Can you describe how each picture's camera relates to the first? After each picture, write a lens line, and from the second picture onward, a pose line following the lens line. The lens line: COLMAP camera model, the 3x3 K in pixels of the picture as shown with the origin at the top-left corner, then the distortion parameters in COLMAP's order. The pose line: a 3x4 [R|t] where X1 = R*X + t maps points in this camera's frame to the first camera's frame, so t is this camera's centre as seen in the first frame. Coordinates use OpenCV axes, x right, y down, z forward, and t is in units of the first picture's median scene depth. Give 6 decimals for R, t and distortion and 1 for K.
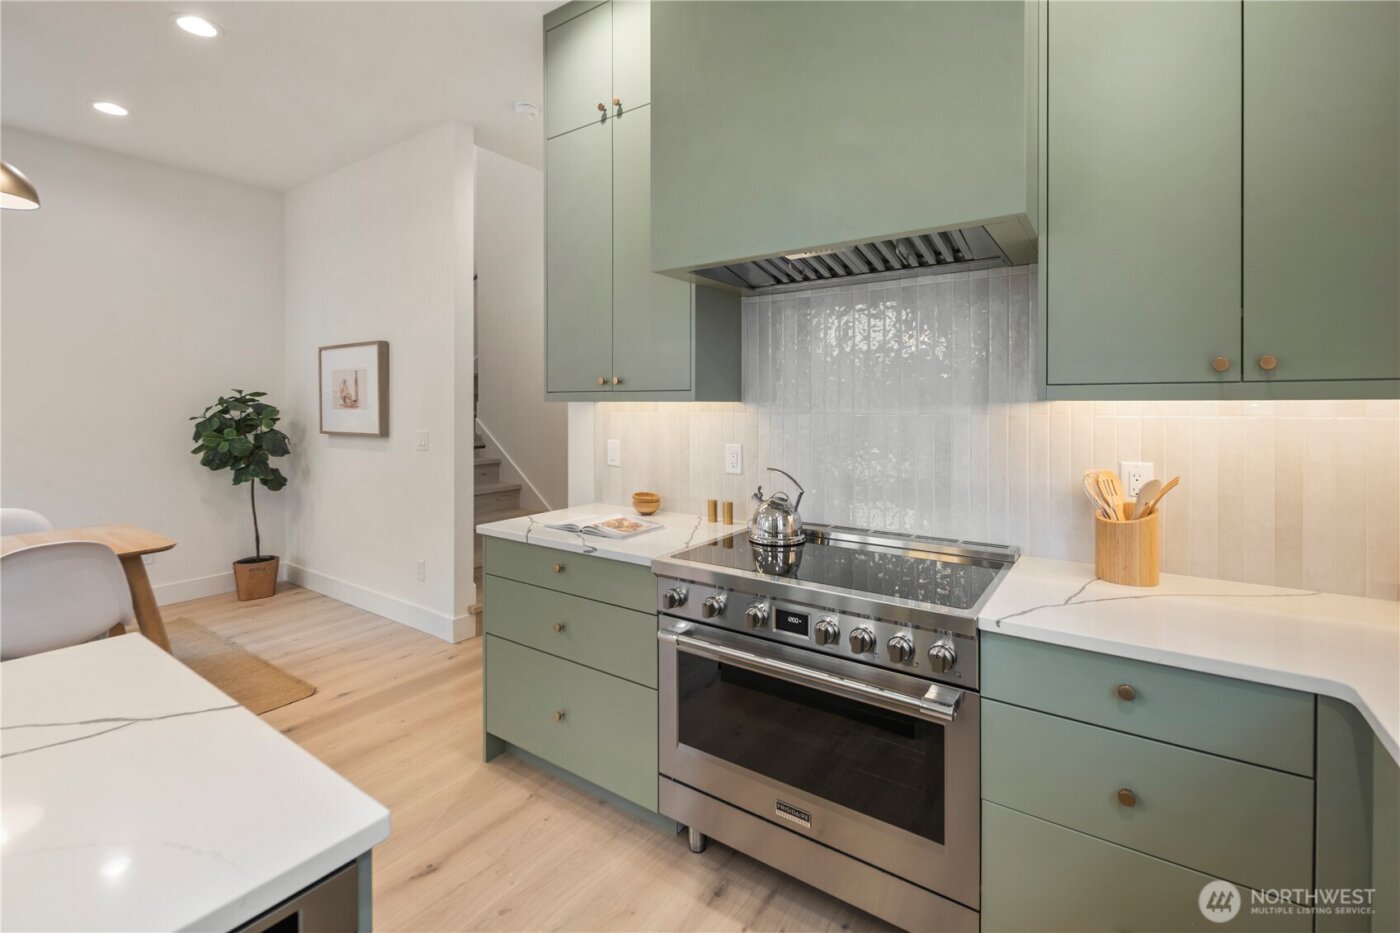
lens RADIAL K [[615.4, 0, 703.5], [0, 615.4, 407.2], [0, 0, 1]] dist [0.004671, -0.004152]
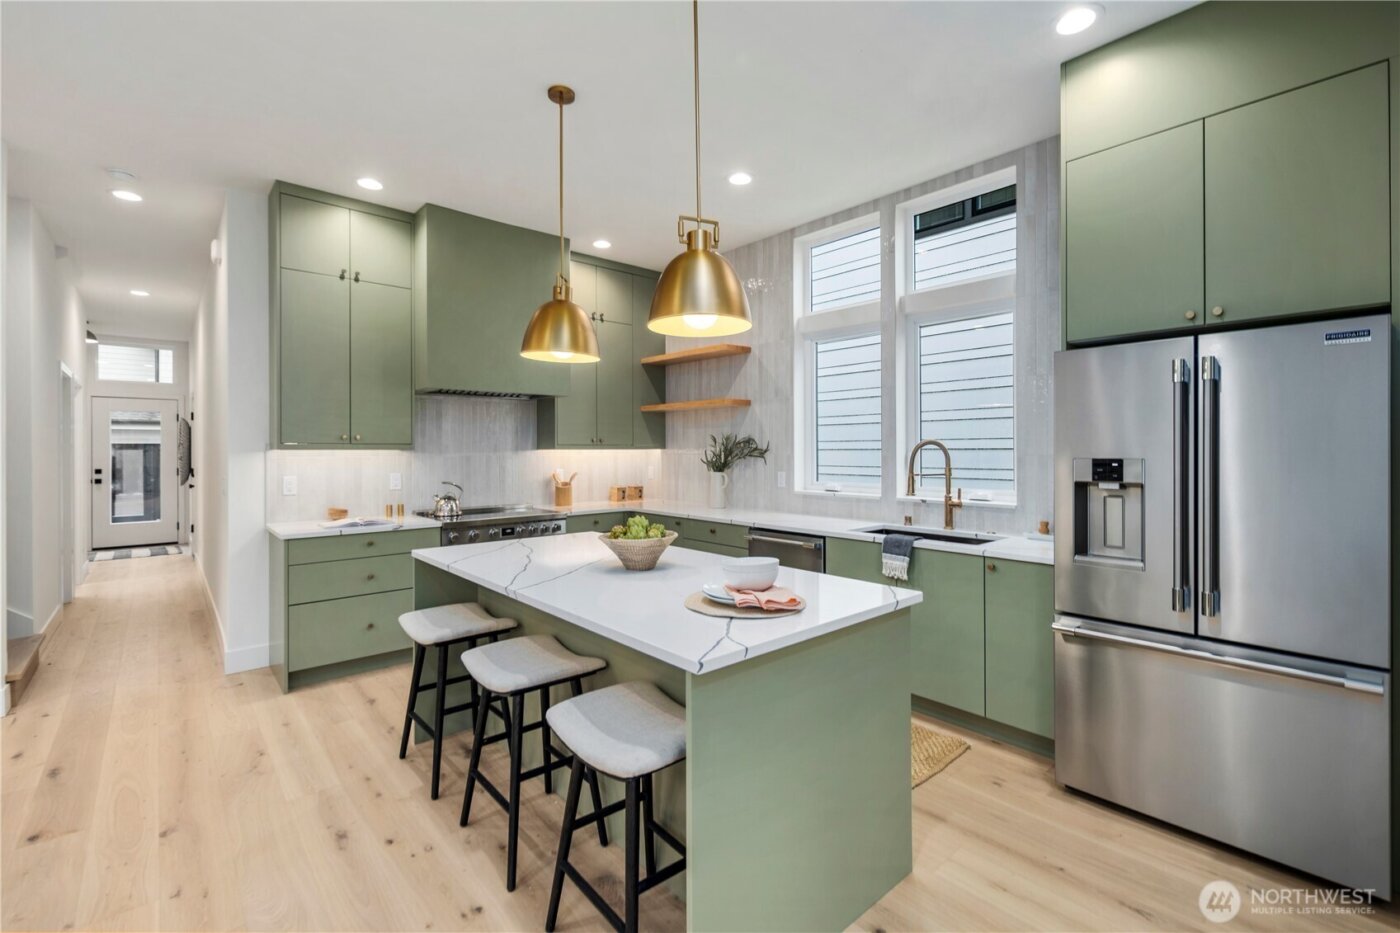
lens RADIAL K [[615.4, 0, 704.0], [0, 615.4, 450.1], [0, 0, 1]] dist [0.004671, -0.004152]
pose [[0.237957, -0.001585, 0.971274, -1.632589], [0.006768, 0.999977, -0.000026, -0.002454], [-0.971252, 0.006580, 0.237962, -0.344666]]
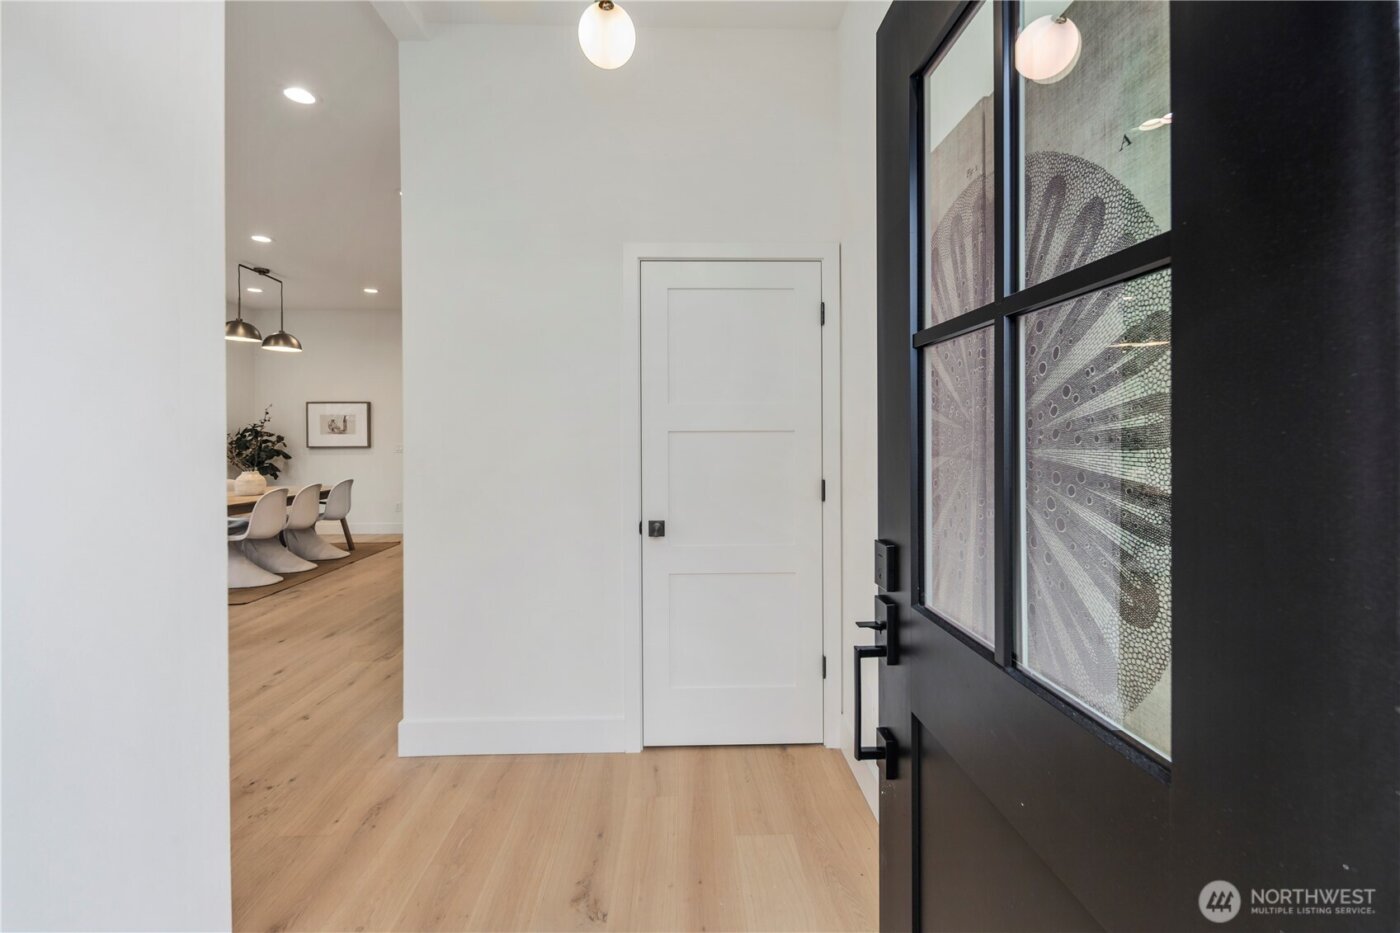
lens RADIAL K [[615.4, 0, 689.8], [0, 615.4, 431.4], [0, 0, 1]] dist [0.004671, -0.004152]
pose [[0.809801, -0.002894, 0.586698, -1.513858], [0.008819, 0.999935, -0.007241, 0.032756], [-0.586638, 0.011038, 0.809774, -2.360479]]
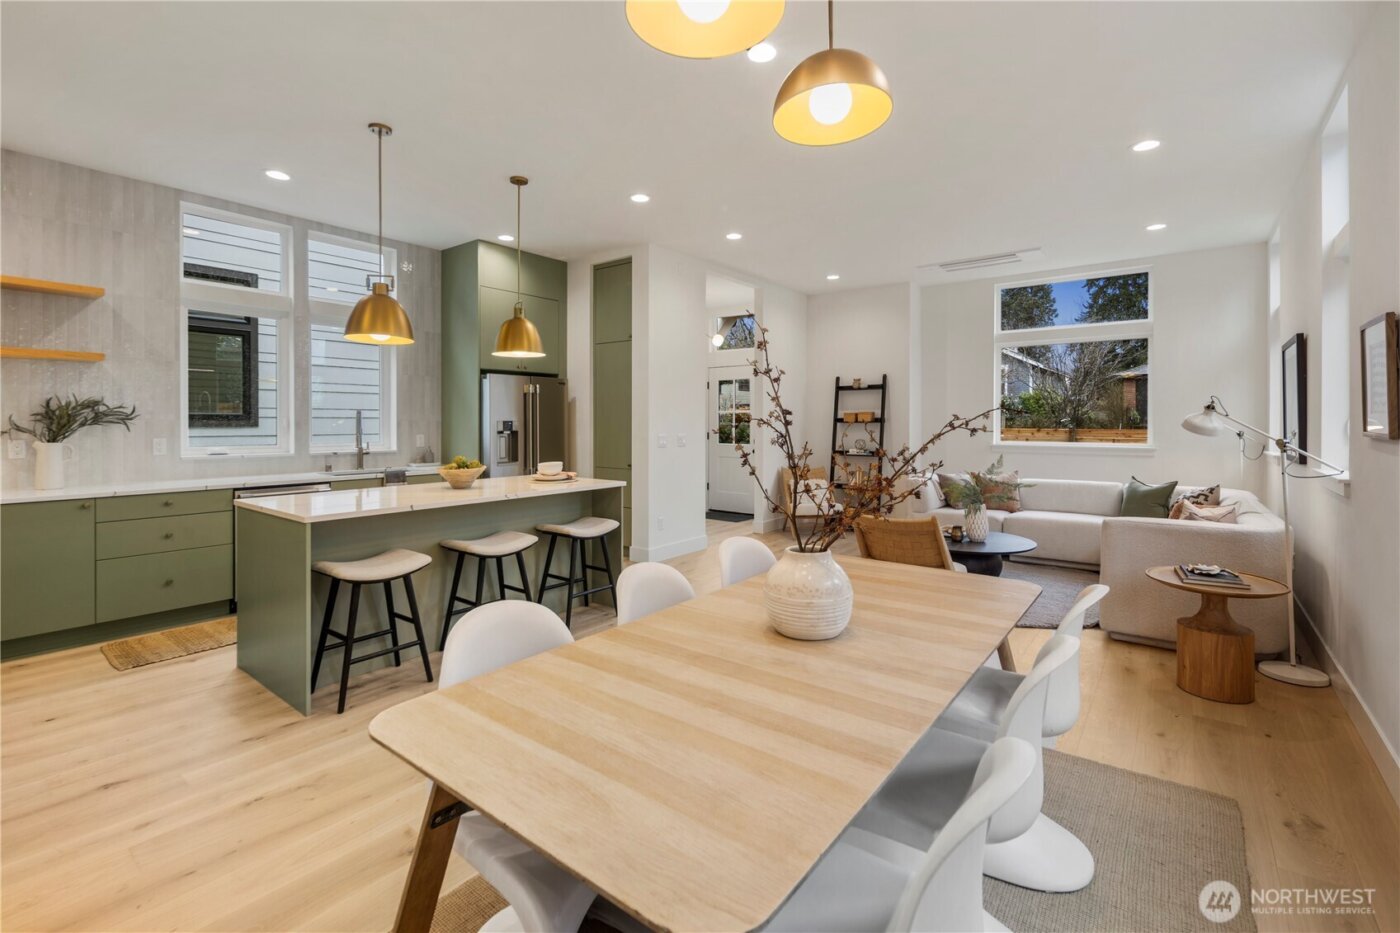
lens RADIAL K [[615.4, 0, 699.0], [0, 615.4, 425.5], [0, 0, 1]] dist [0.004671, -0.004152]
pose [[-0.998599, -0.002343, 0.052869, -1.375552], [-0.001823, 0.999950, 0.009870, 0.008402], [-0.052889, 0.009760, -0.998553, 1.755493]]
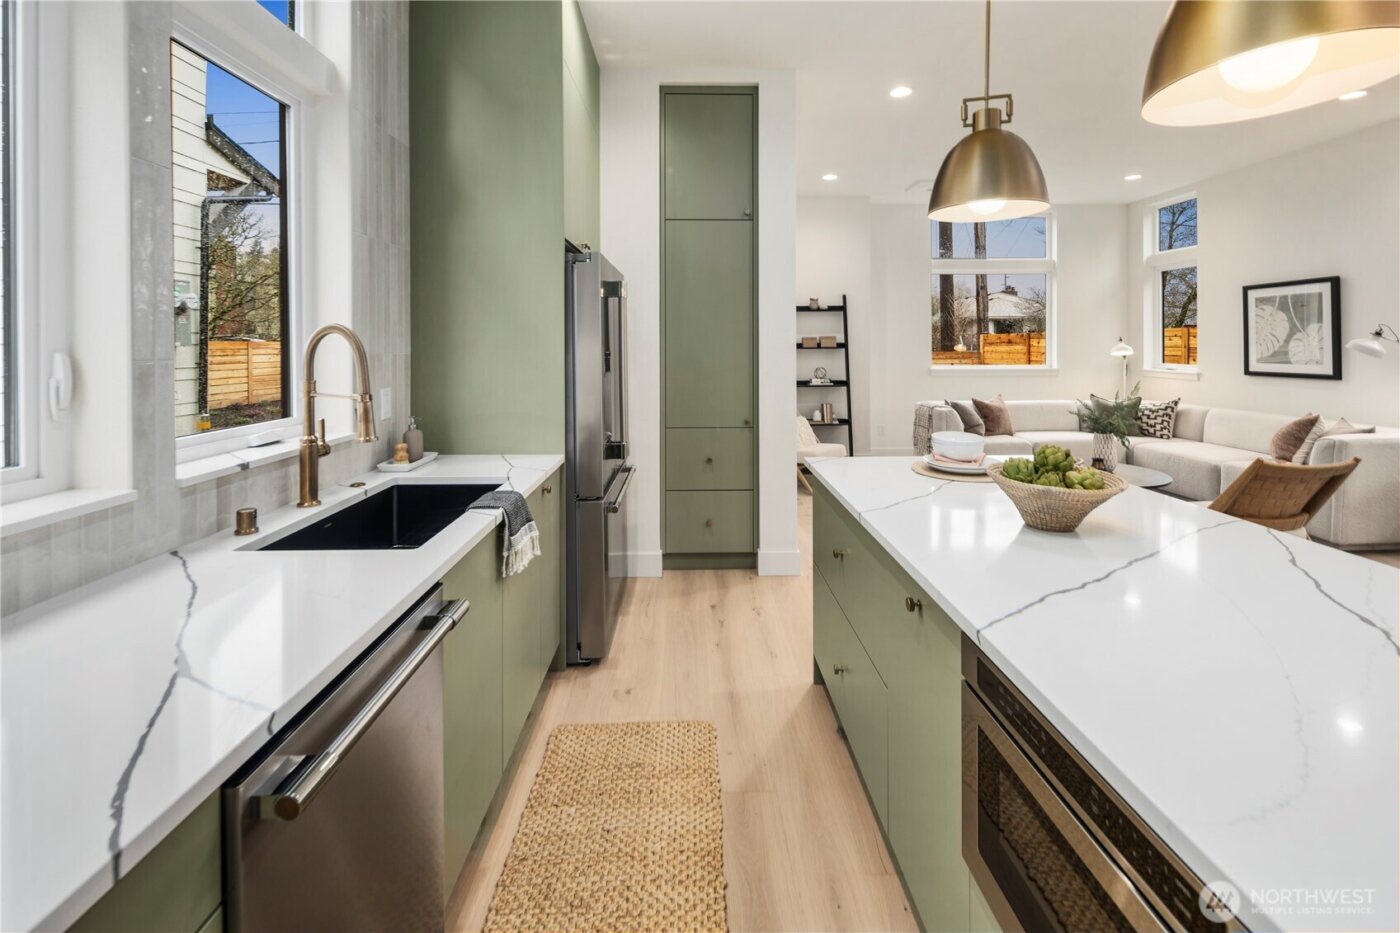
lens RADIAL K [[615.4, 0, 717.0], [0, 615.4, 348.5], [0, 0, 1]] dist [0.004671, -0.004152]
pose [[-0.798902, 0.006662, -0.601424, 0.131279], [0.002148, 0.999964, 0.008224, -0.001995], [0.601457, 0.005279, -0.798888, 0.376227]]
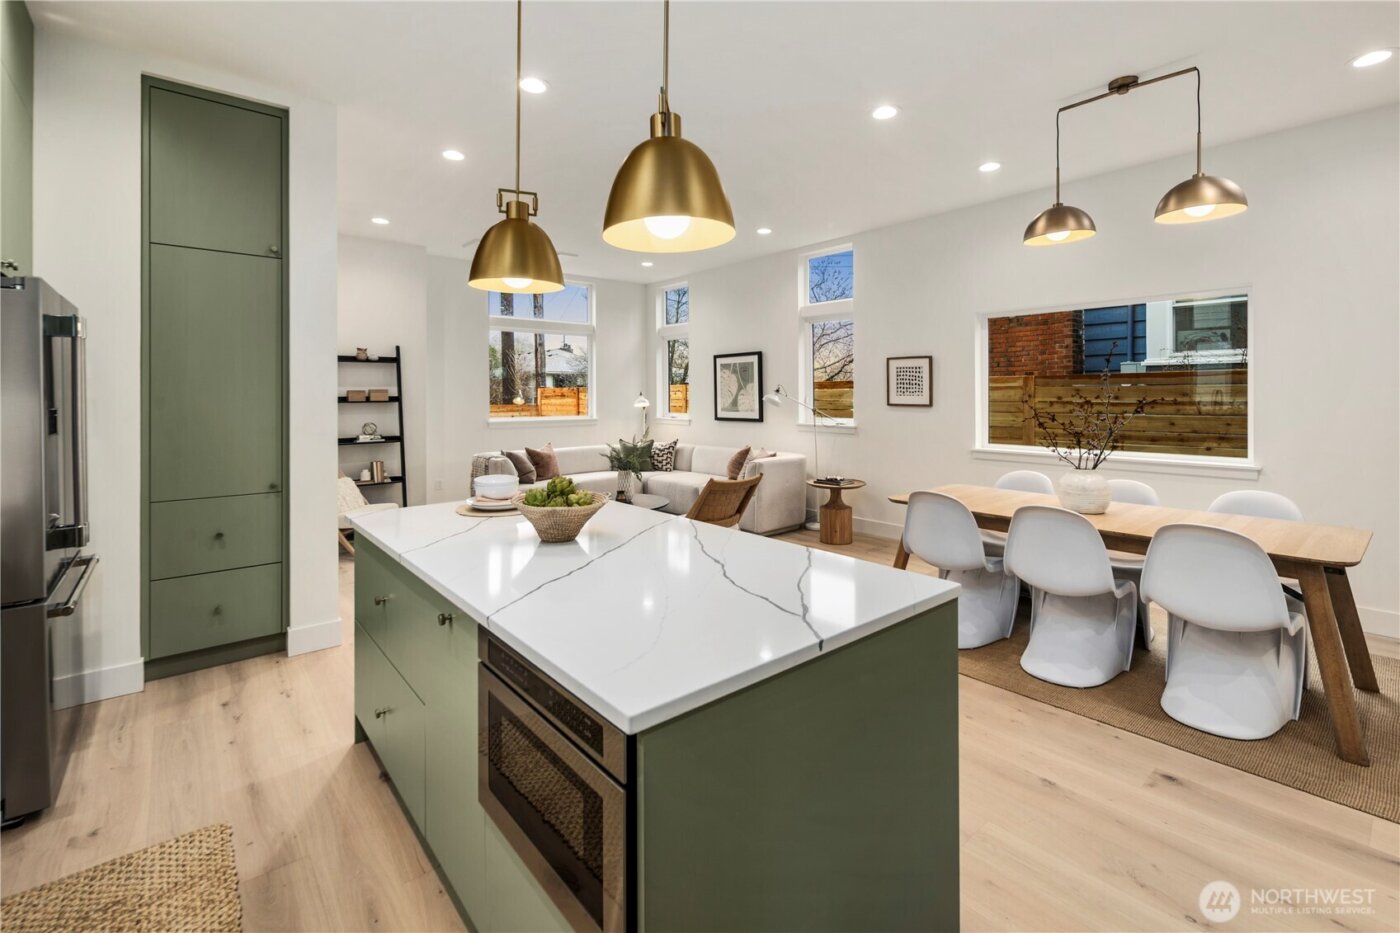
lens RADIAL K [[615.4, 0, 698.2], [0, 615.4, 394.5], [0, 0, 1]] dist [0.004671, -0.004152]
pose [[-0.269765, -0.001921, -0.962924, 0.208147], [0.001746, 0.999995, -0.002484, -0.002632], [0.962925, -0.002351, -0.269760, 0.468364]]
